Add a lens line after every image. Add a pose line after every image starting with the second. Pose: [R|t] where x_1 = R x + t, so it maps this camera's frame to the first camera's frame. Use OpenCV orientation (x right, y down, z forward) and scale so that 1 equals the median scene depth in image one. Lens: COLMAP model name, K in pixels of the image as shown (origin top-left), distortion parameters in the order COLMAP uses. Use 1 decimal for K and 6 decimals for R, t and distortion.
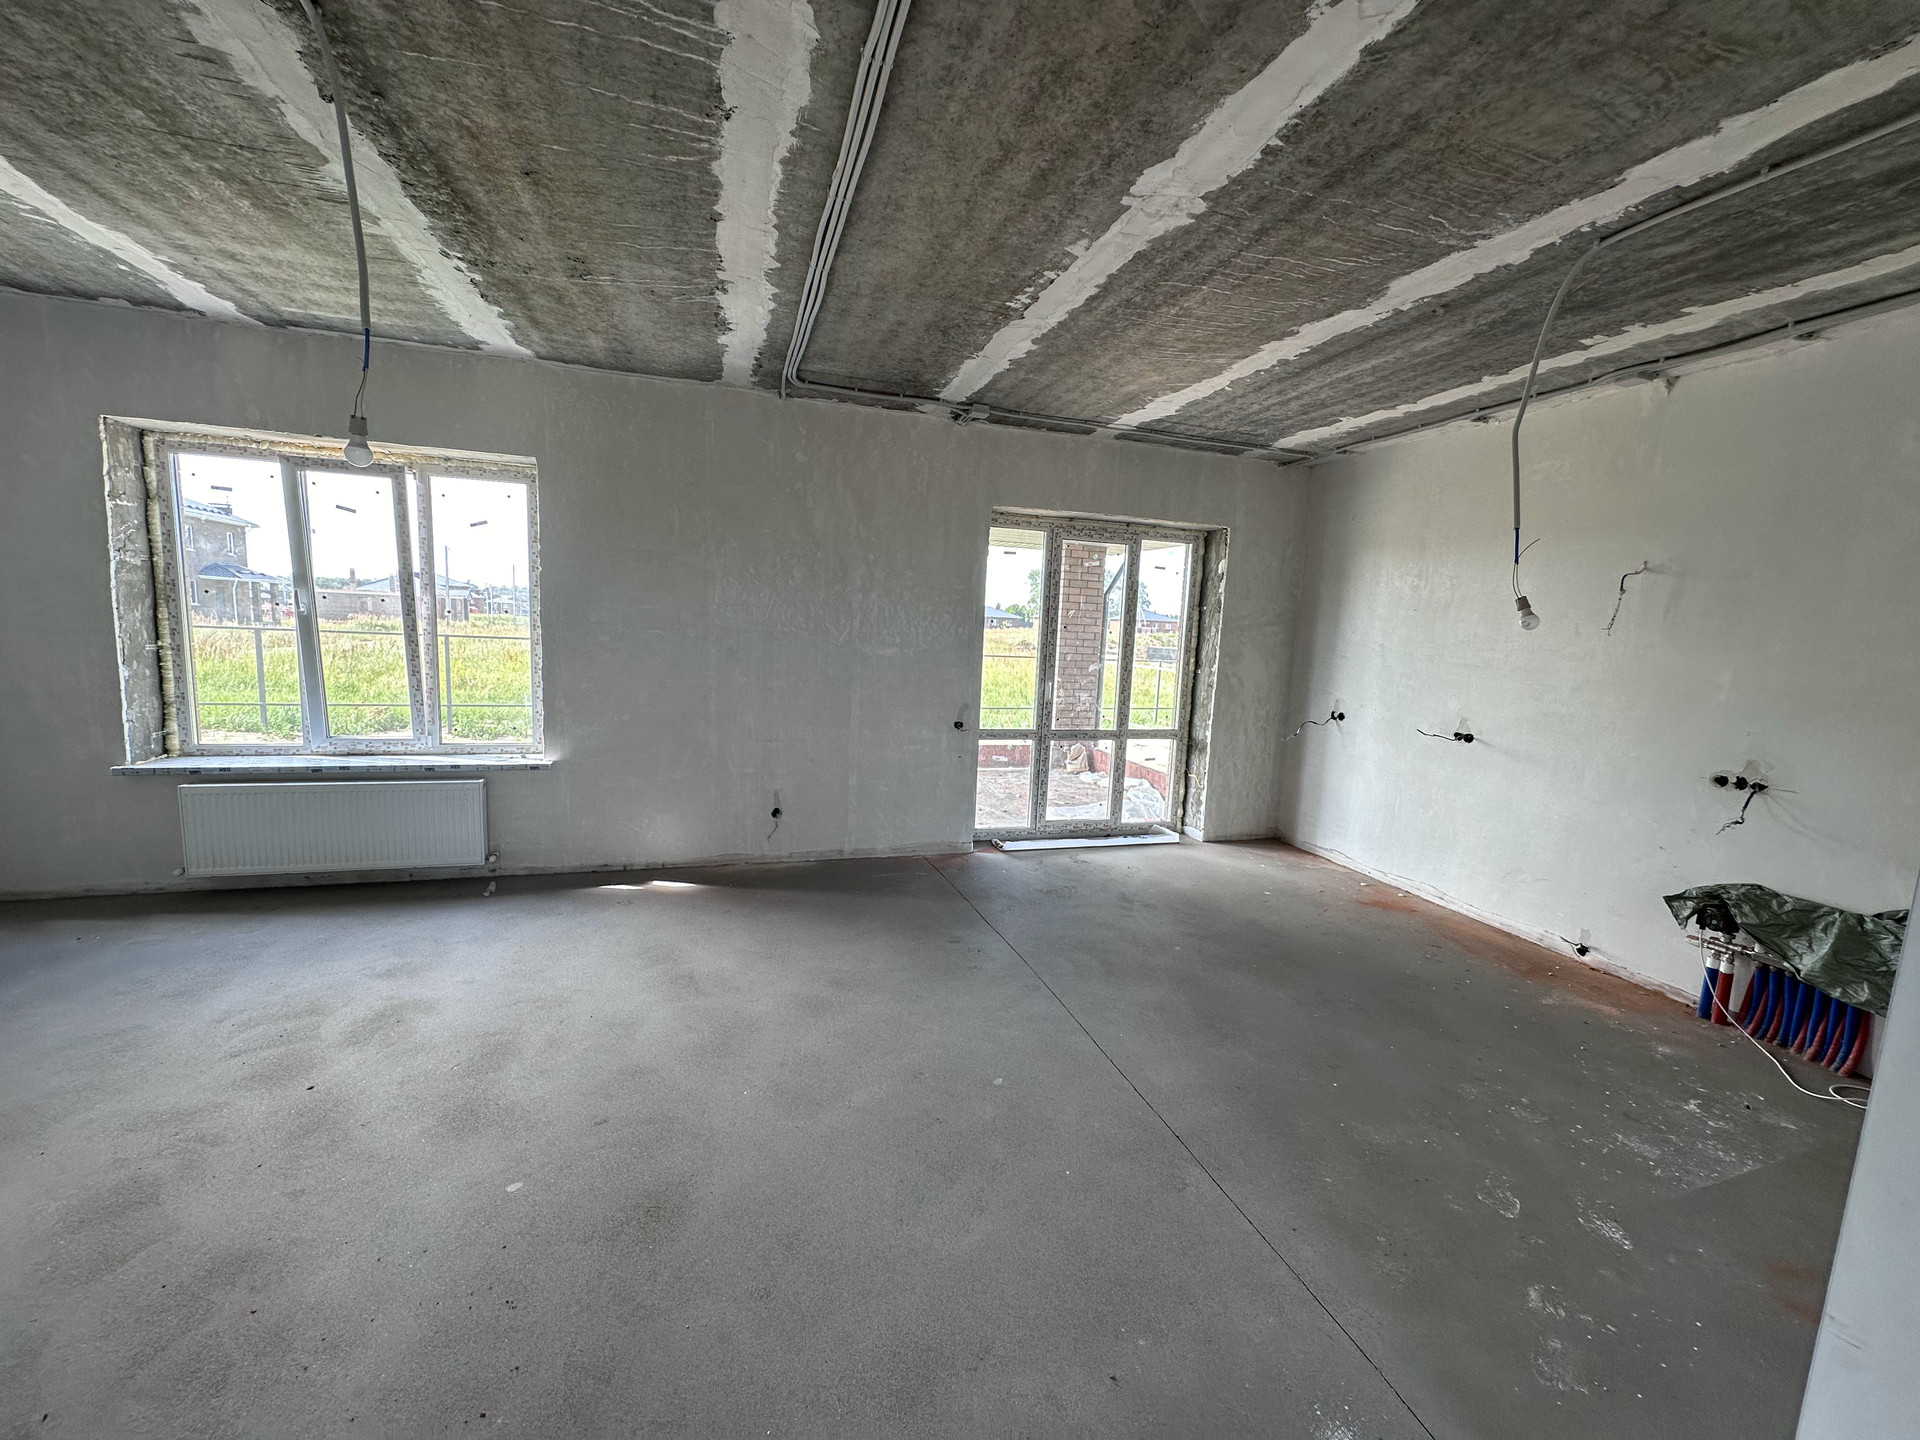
lens RADIAL K [[764.4, 0, 959.1], [0, 764.4, 722.4], [0, 0, 1]] dist [-0.001630, 0.000393]
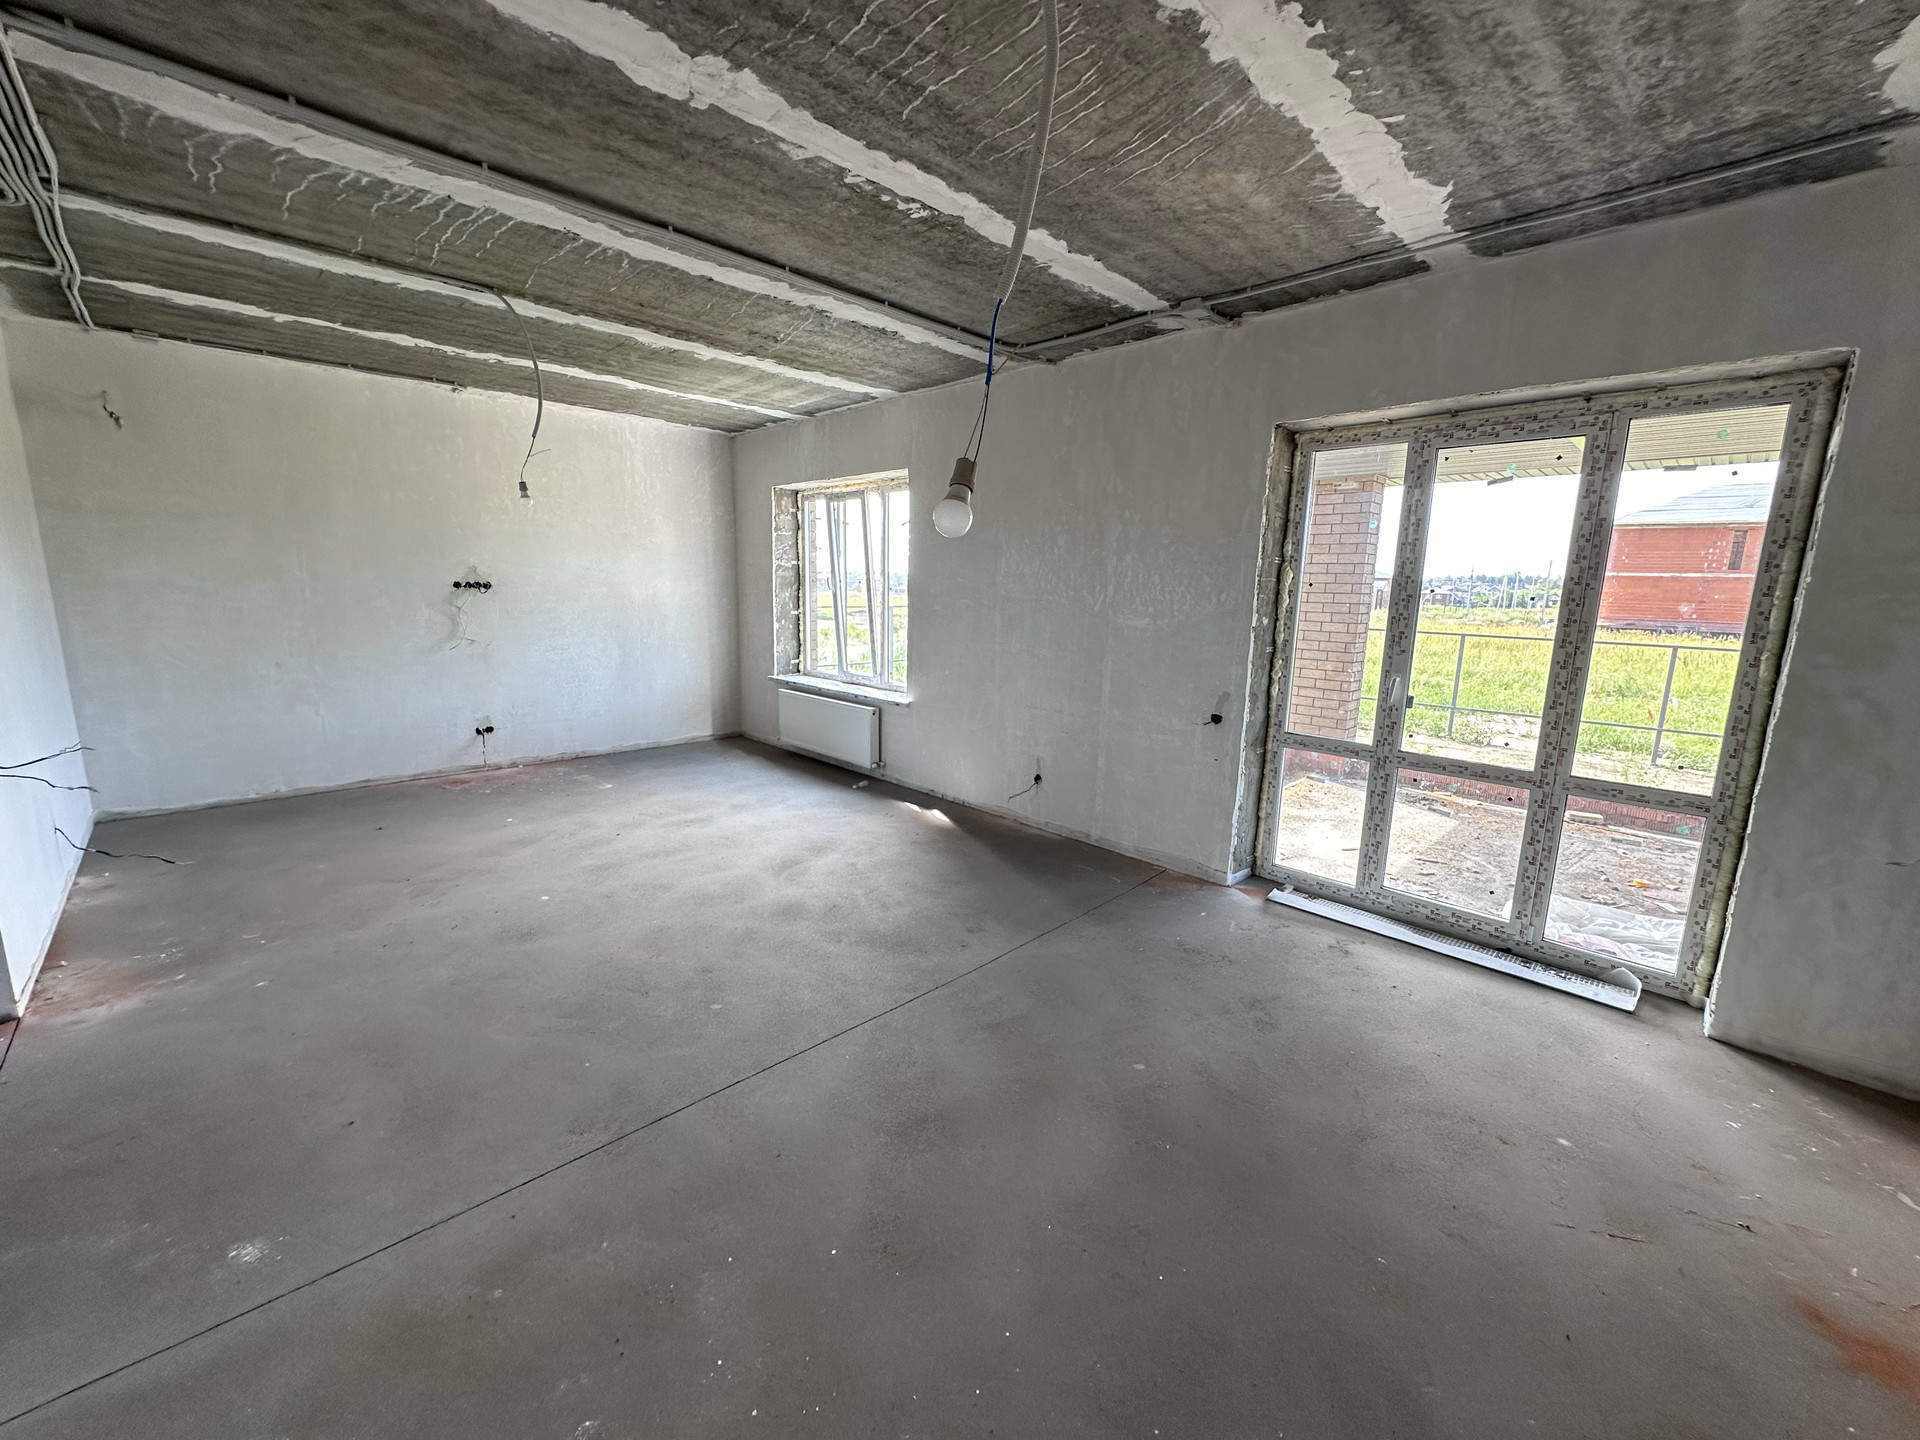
lens RADIAL K [[764.4, 0, 959.1], [0, 764.4, 722.4], [0, 0, 1]] dist [-0.001630, 0.000393]
pose [[0.455655, 0.125724, -0.881233, 0.684562], [-0.115419, 0.989963, 0.081557, -0.031438], [0.882642, 0.064549, 0.465593, 0.484237]]
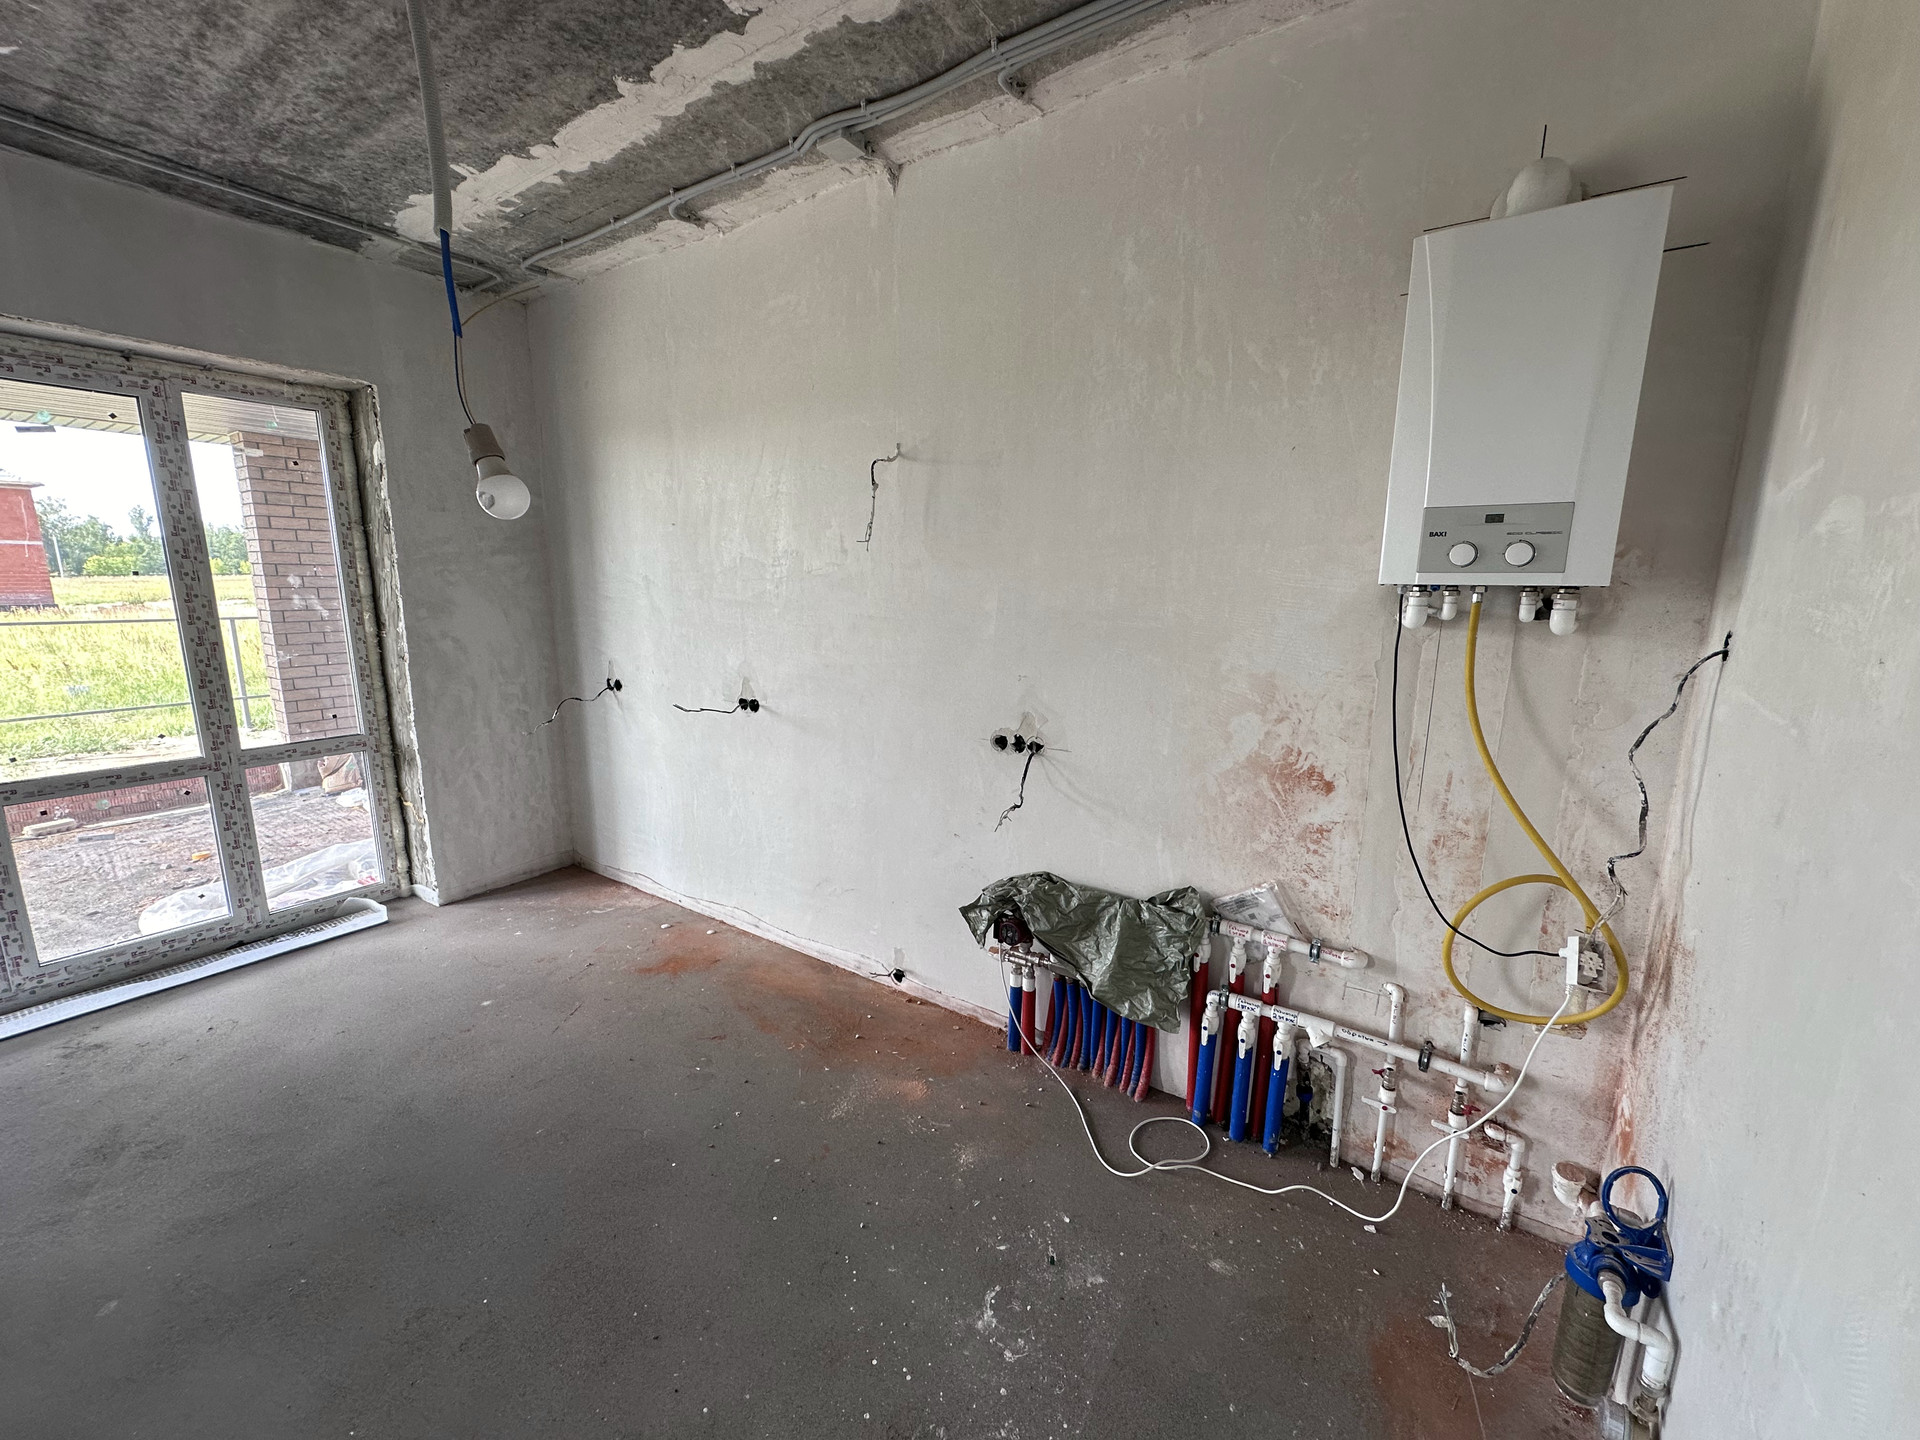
lens RADIAL K [[764.4, 0, 959.1], [0, 764.4, 722.4], [0, 0, 1]] dist [-0.001630, 0.000393]
pose [[0.782947, -0.151313, 0.603405, 0.406350], [0.104742, 0.988185, 0.111894, -0.024595], [-0.613207, -0.024405, 0.789545, 0.341037]]
